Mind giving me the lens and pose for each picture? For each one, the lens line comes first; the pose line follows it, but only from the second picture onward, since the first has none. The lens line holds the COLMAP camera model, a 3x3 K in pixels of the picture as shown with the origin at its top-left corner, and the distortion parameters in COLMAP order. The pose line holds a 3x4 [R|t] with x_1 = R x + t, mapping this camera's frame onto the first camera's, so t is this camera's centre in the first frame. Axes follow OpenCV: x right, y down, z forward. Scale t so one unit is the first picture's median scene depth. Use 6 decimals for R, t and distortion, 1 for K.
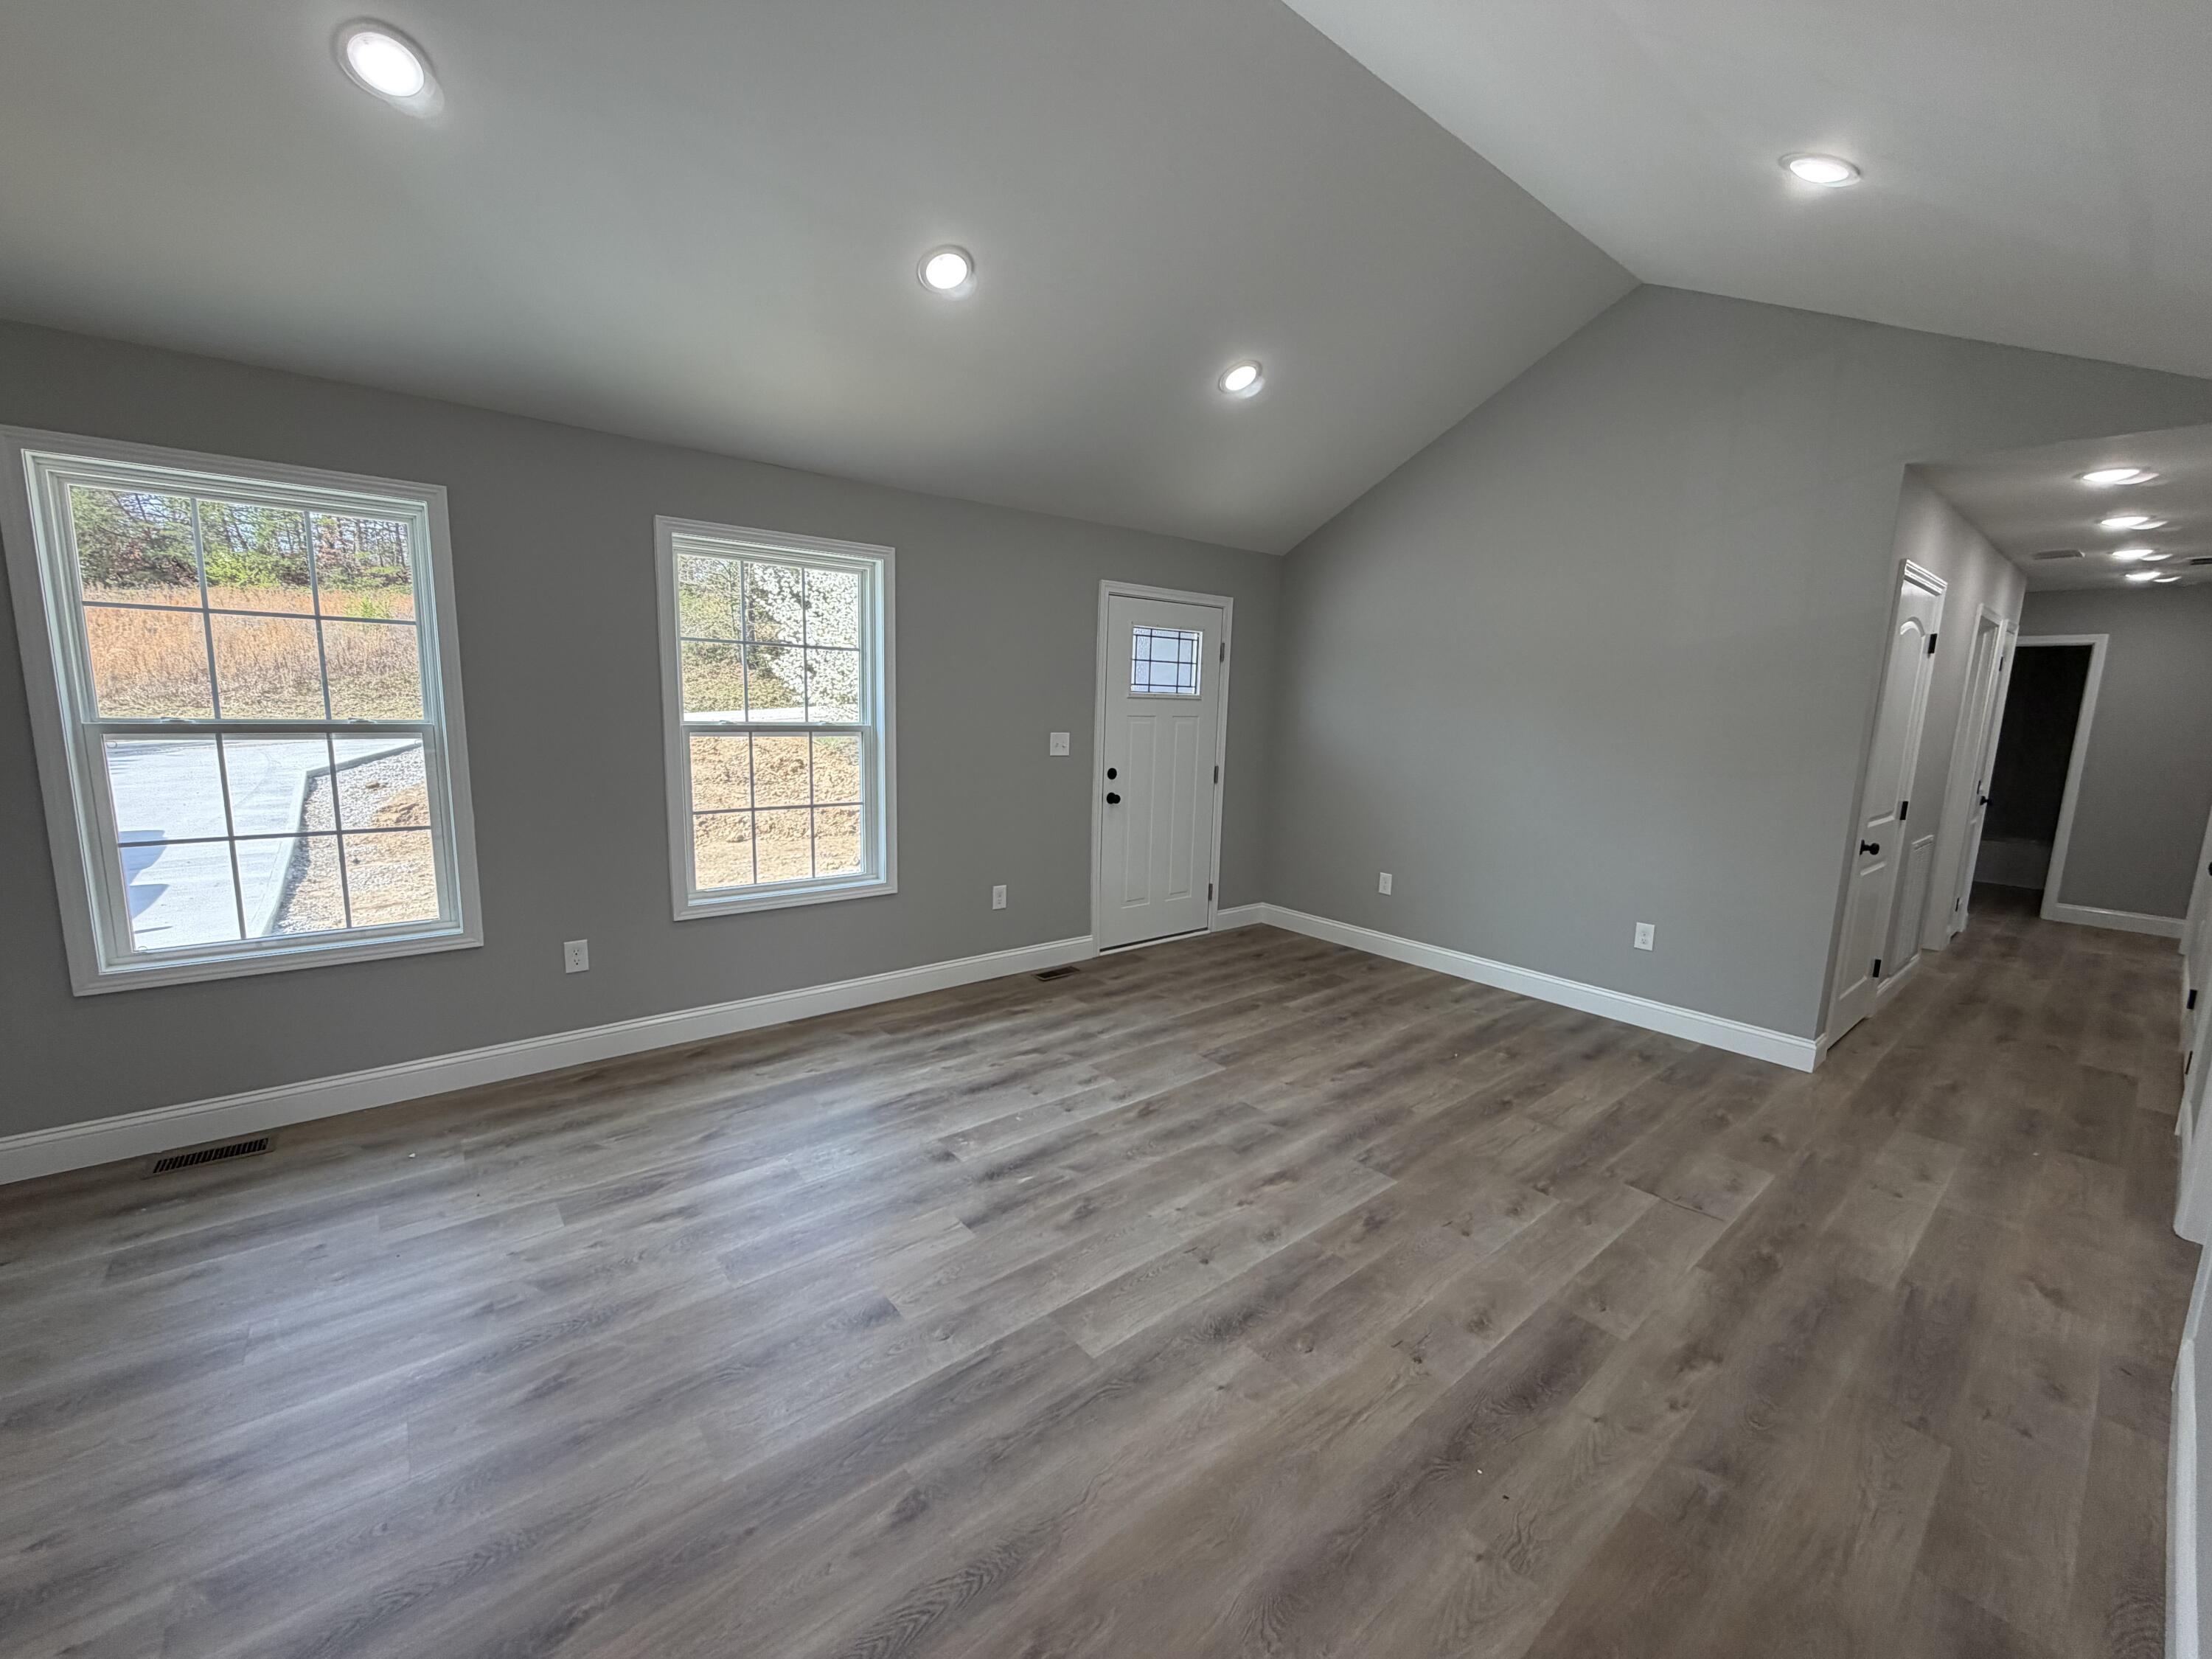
lens RADIAL K [[883.9, 0, 1084.6], [0, 883.9, 829.0], [0, 0, 1]] dist [-0.000709, -0.000827]
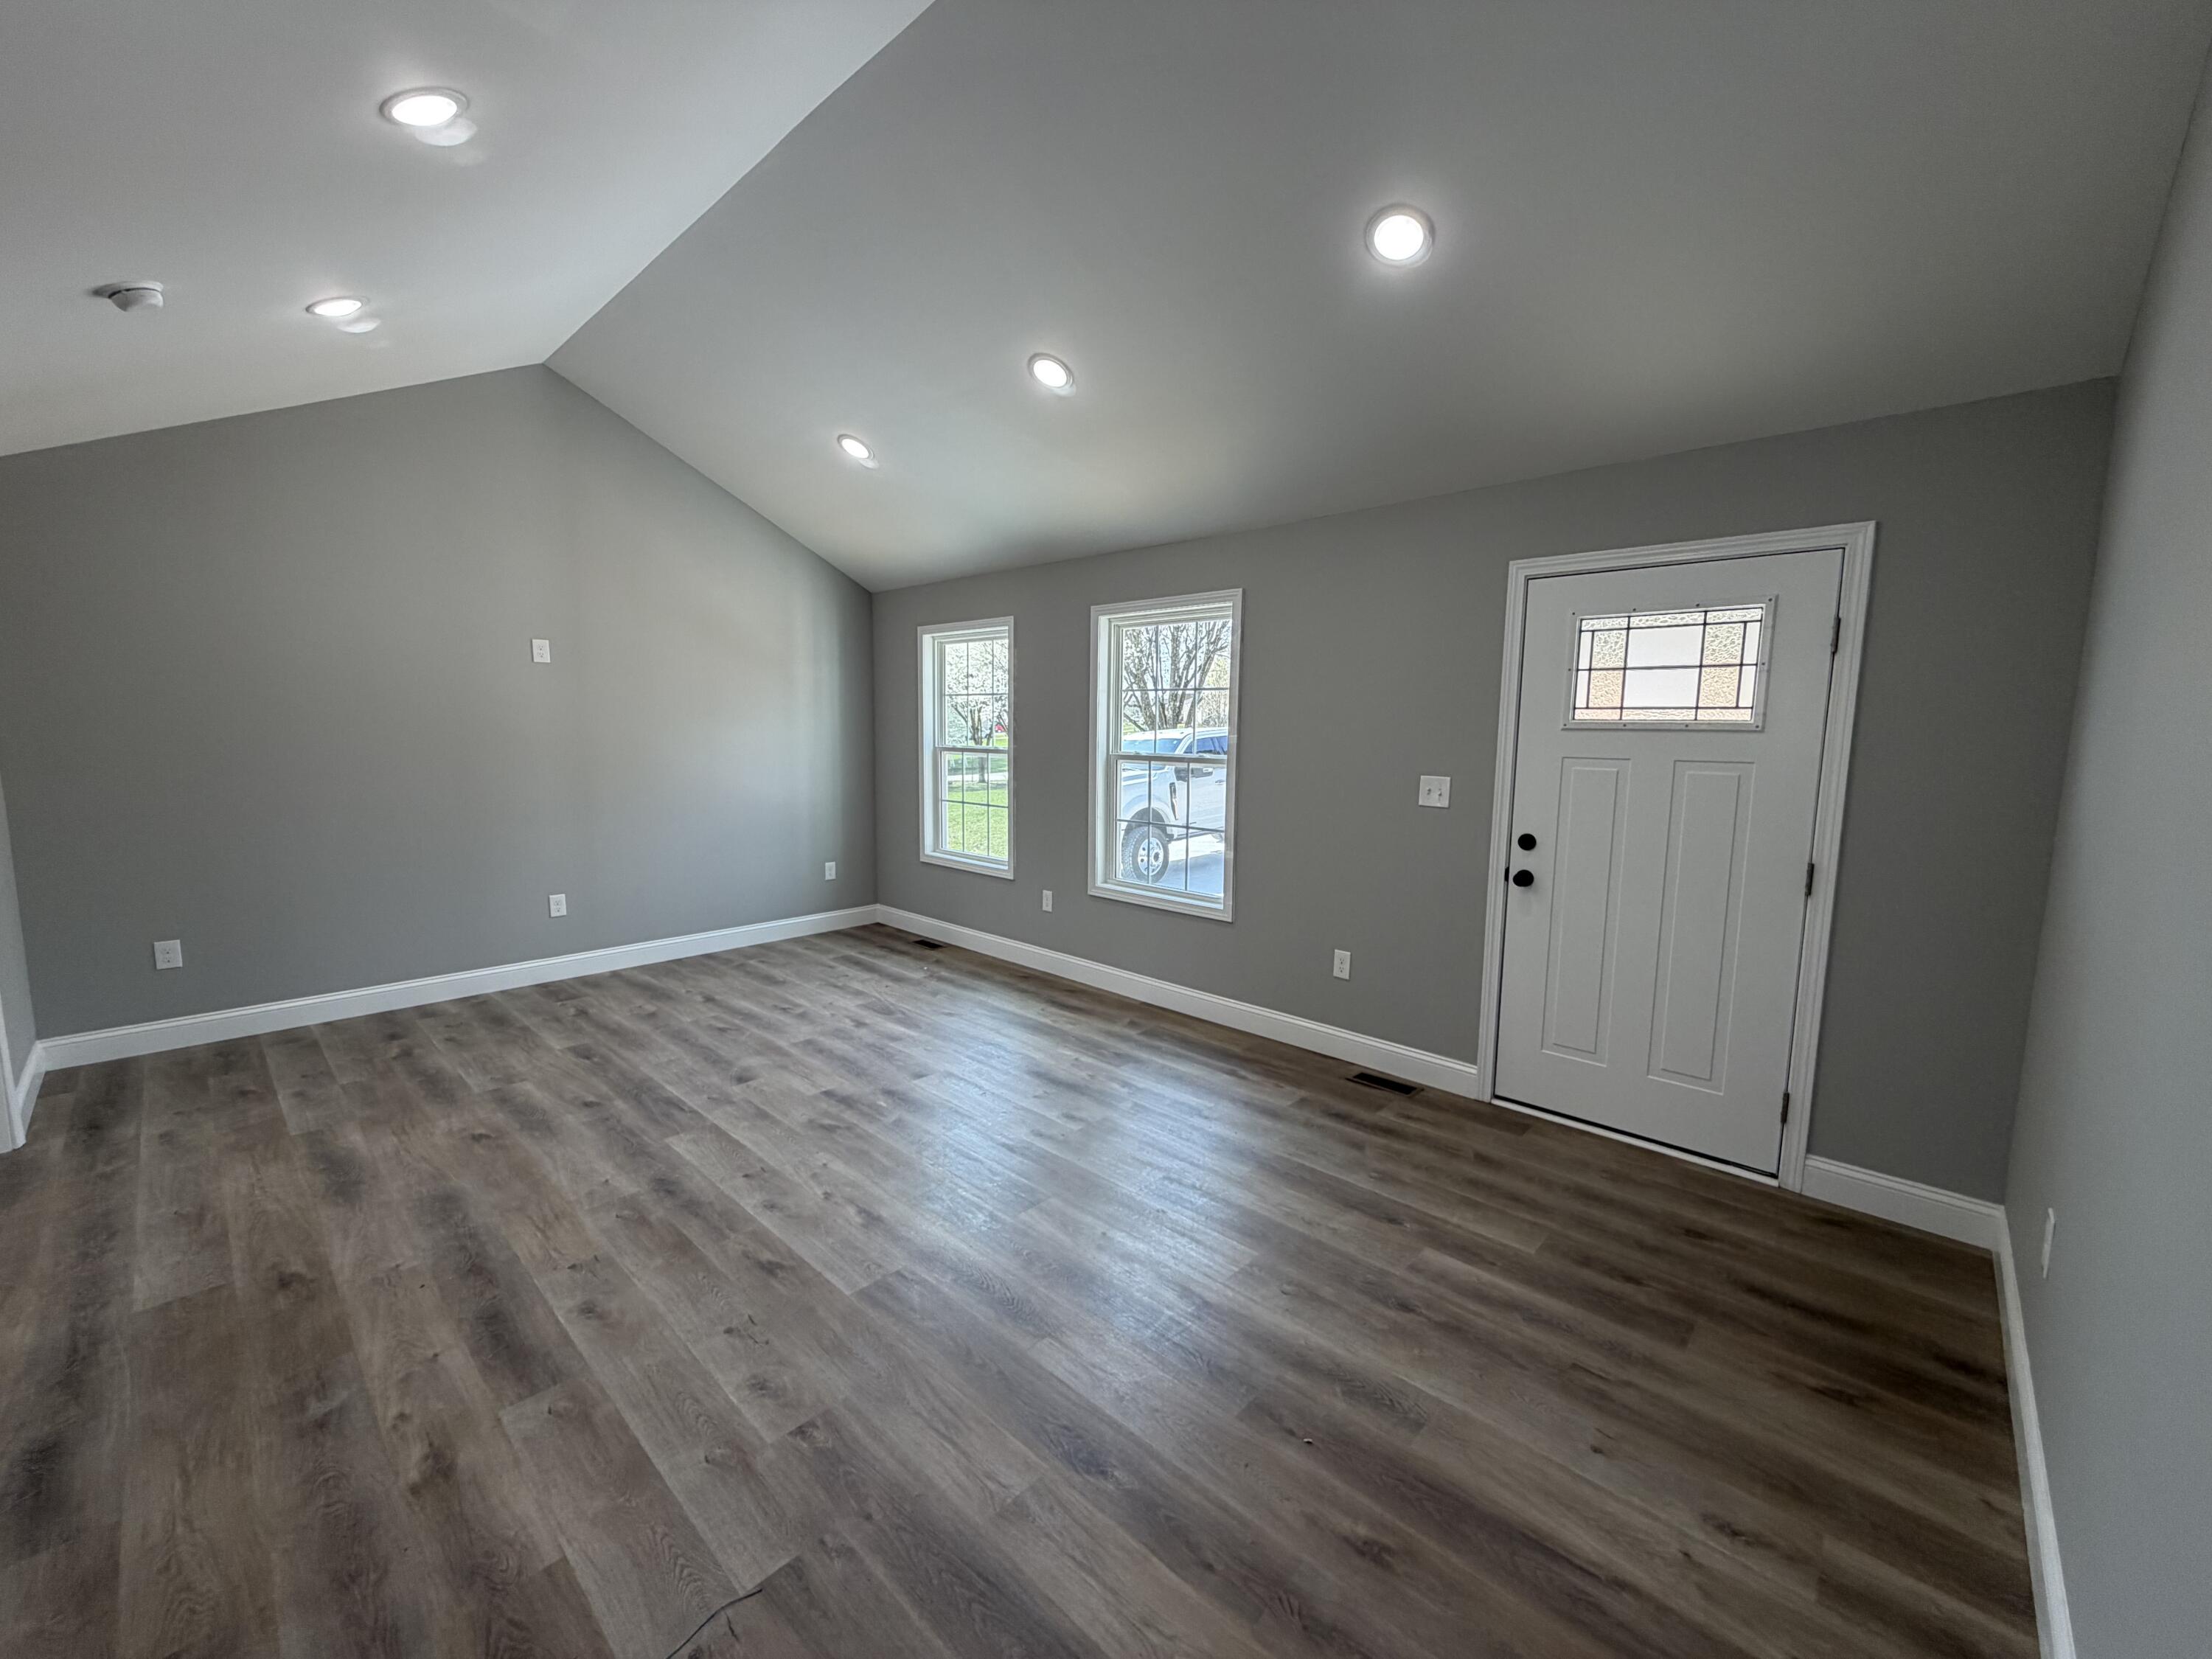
lens RADIAL K [[883.9, 0, 1112.7], [0, 883.9, 826.6], [0, 0, 1]] dist [-0.000709, -0.000827]
pose [[0.139194, 0.085456, -0.986571, 1.100979], [-0.156933, 0.985583, 0.063228, -0.113836], [0.977751, 0.146025, 0.150598, 0.998378]]
